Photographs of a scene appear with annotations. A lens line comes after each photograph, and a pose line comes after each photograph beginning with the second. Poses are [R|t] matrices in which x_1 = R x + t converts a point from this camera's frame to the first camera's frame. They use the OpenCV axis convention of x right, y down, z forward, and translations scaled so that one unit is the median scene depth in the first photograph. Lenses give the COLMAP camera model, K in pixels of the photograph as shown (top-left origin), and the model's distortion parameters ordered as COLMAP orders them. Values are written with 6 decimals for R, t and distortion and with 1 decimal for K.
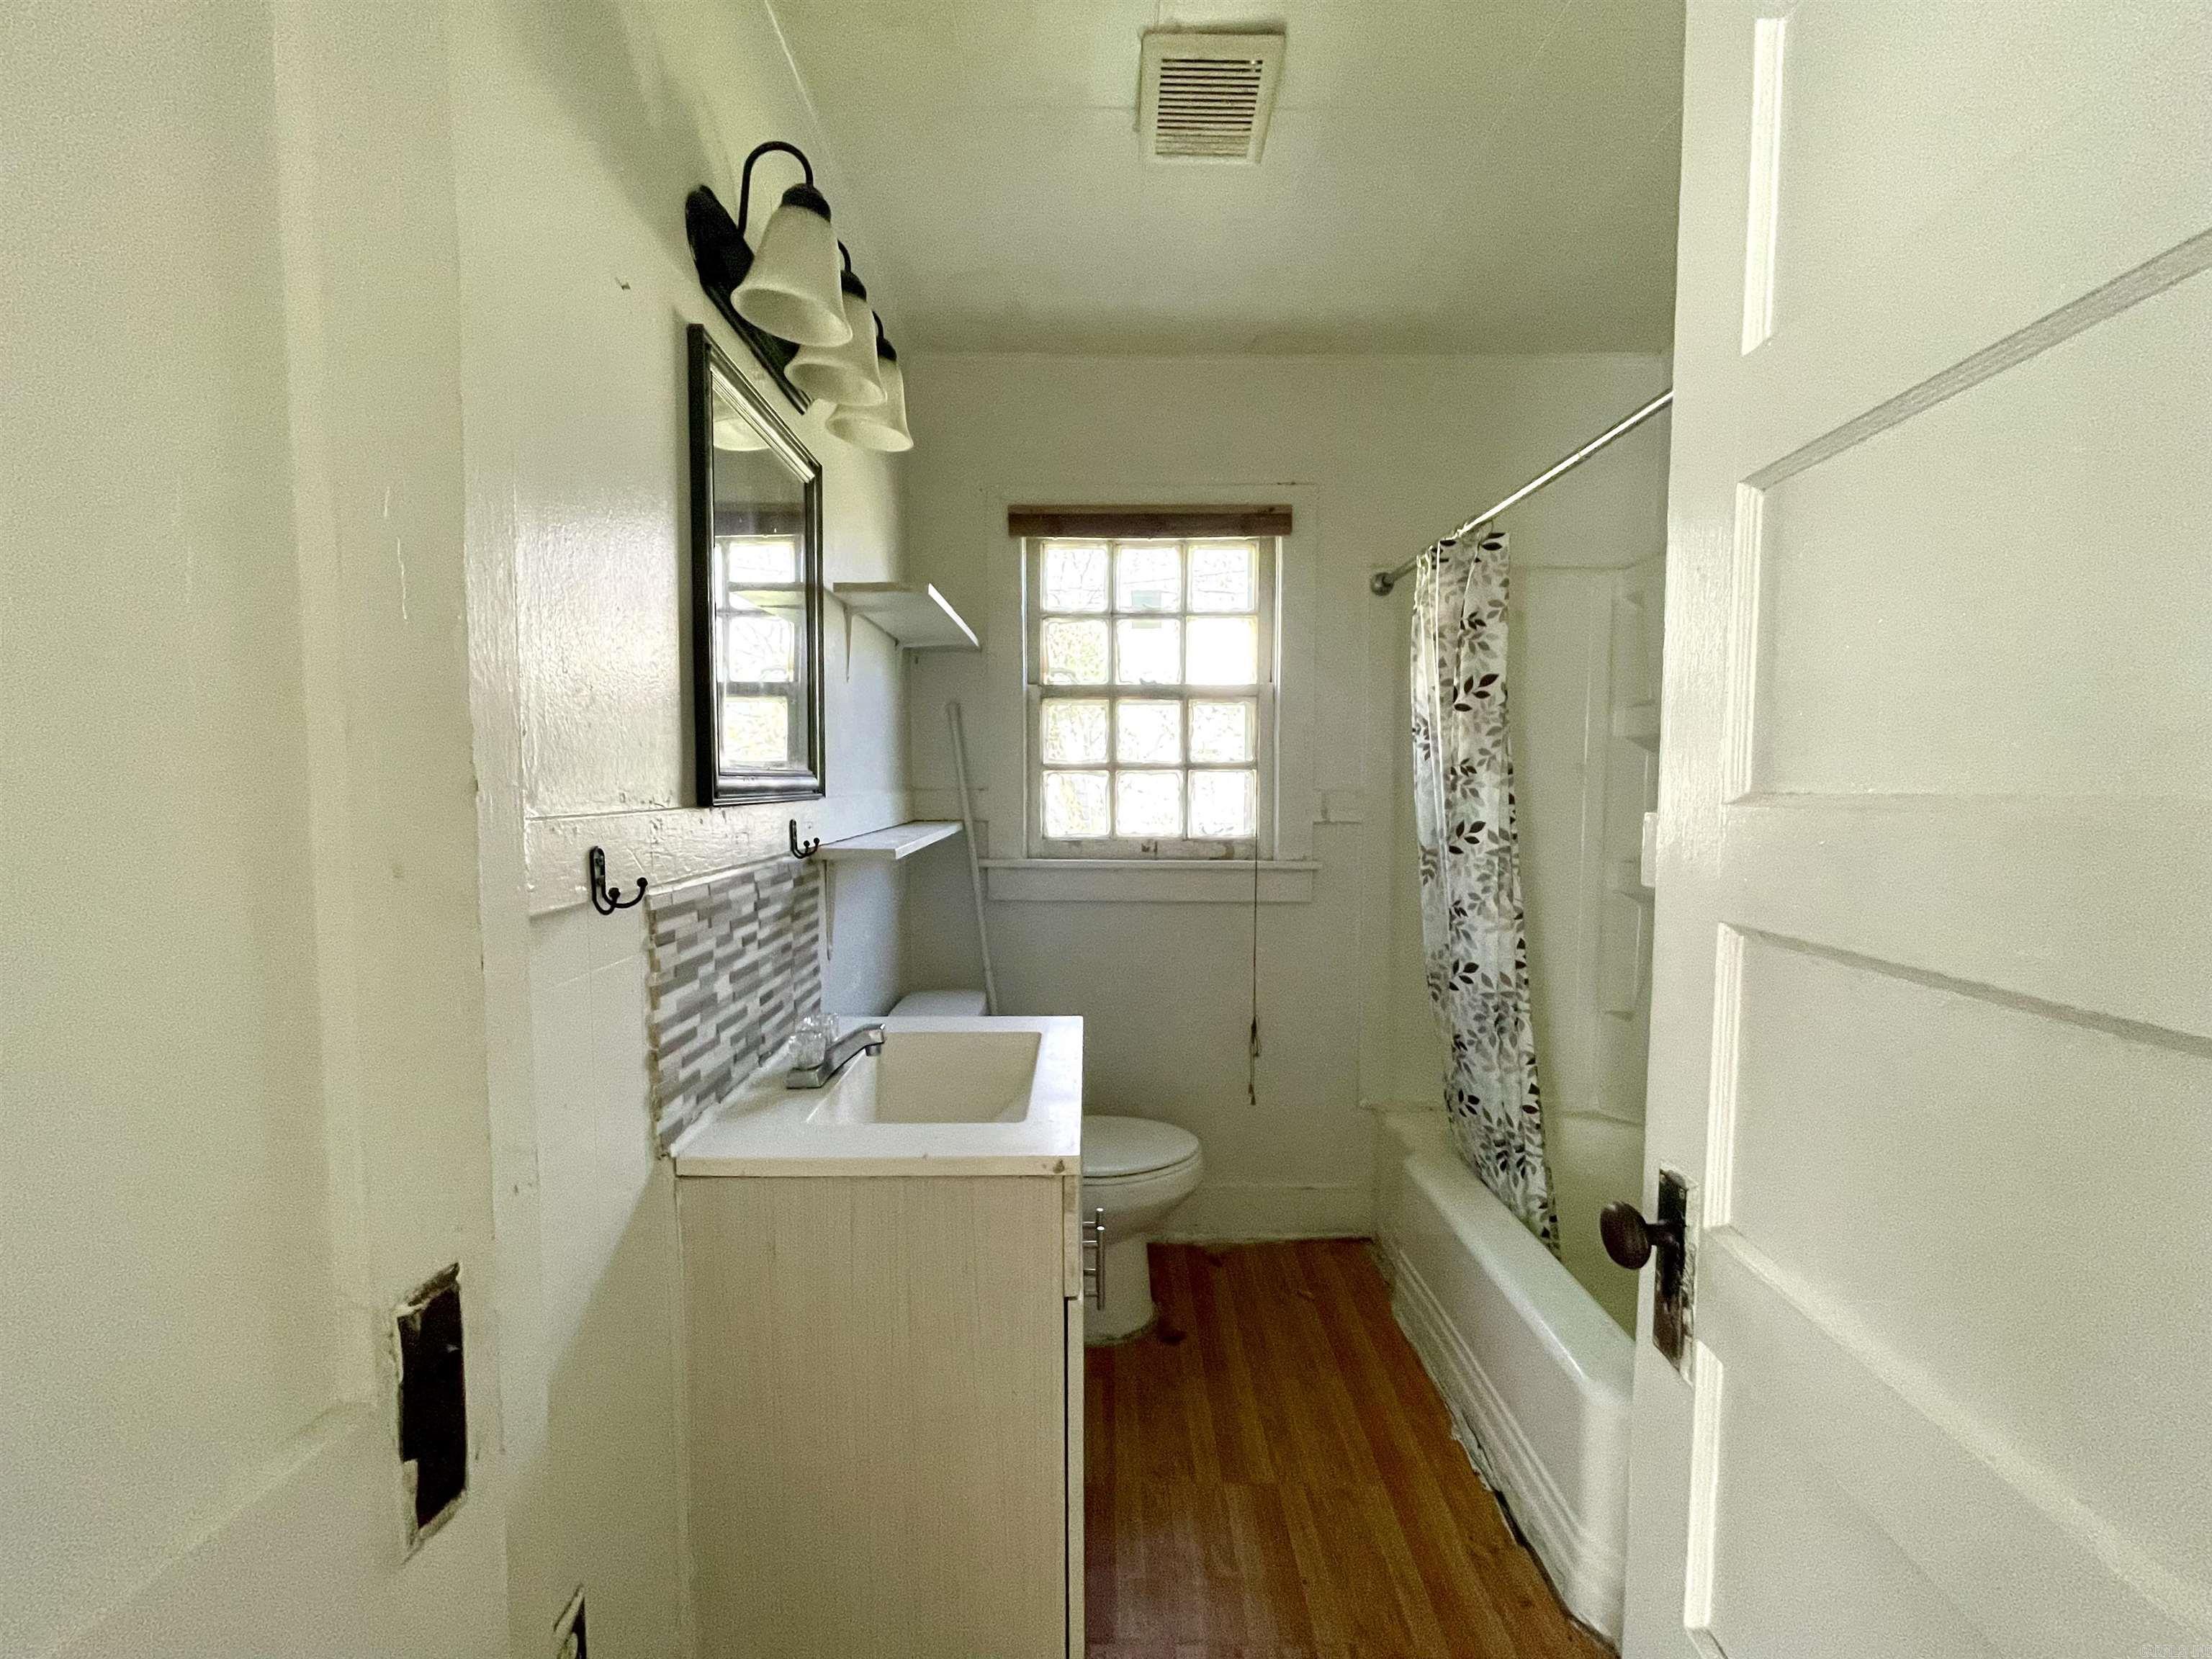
lens RADIAL K [[884.2, 0, 1103.3], [0, 884.2, 828.4], [0, 0, 1]] dist [-0.005713, -0.000145]
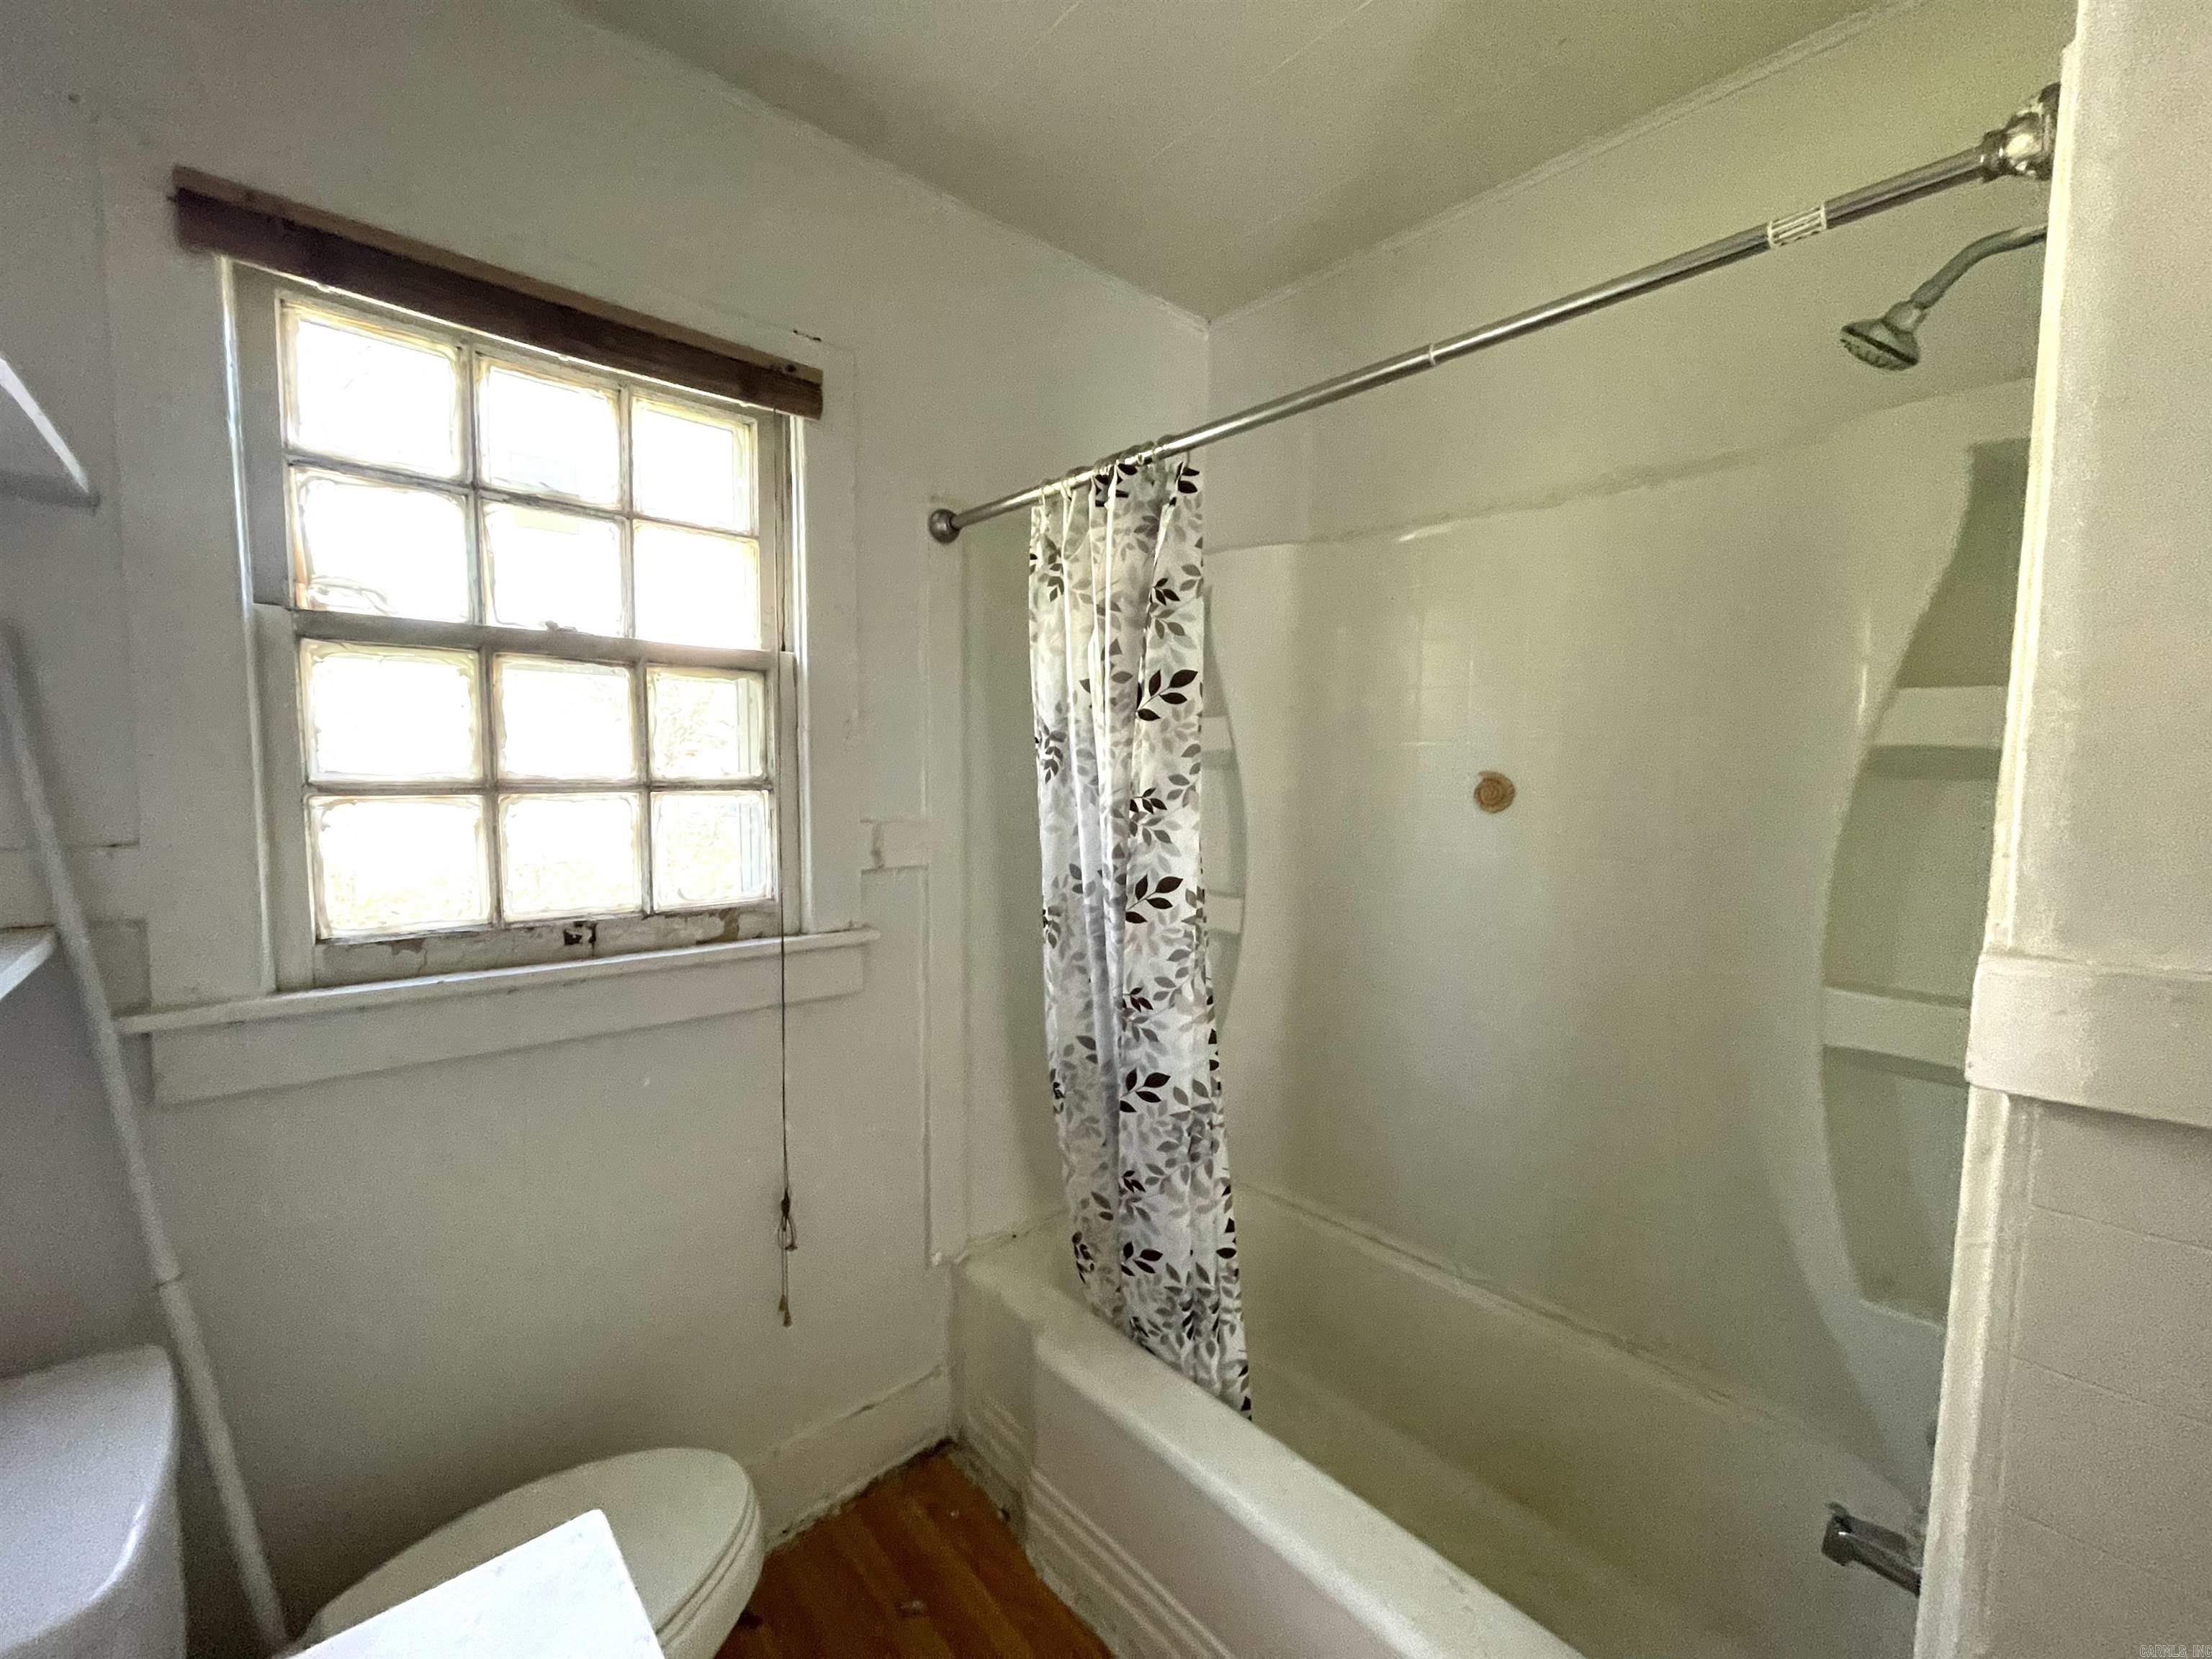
lens RADIAL K [[884.2, 0, 1107.4], [0, 884.2, 835.9], [0, 0, 1]] dist [-0.005713, -0.000145]
pose [[0.749216, -0.038427, 0.661210, -0.062237], [0.023476, 0.999229, 0.031470, -0.050160], [-0.661910, -0.008056, 0.749540, 0.388939]]
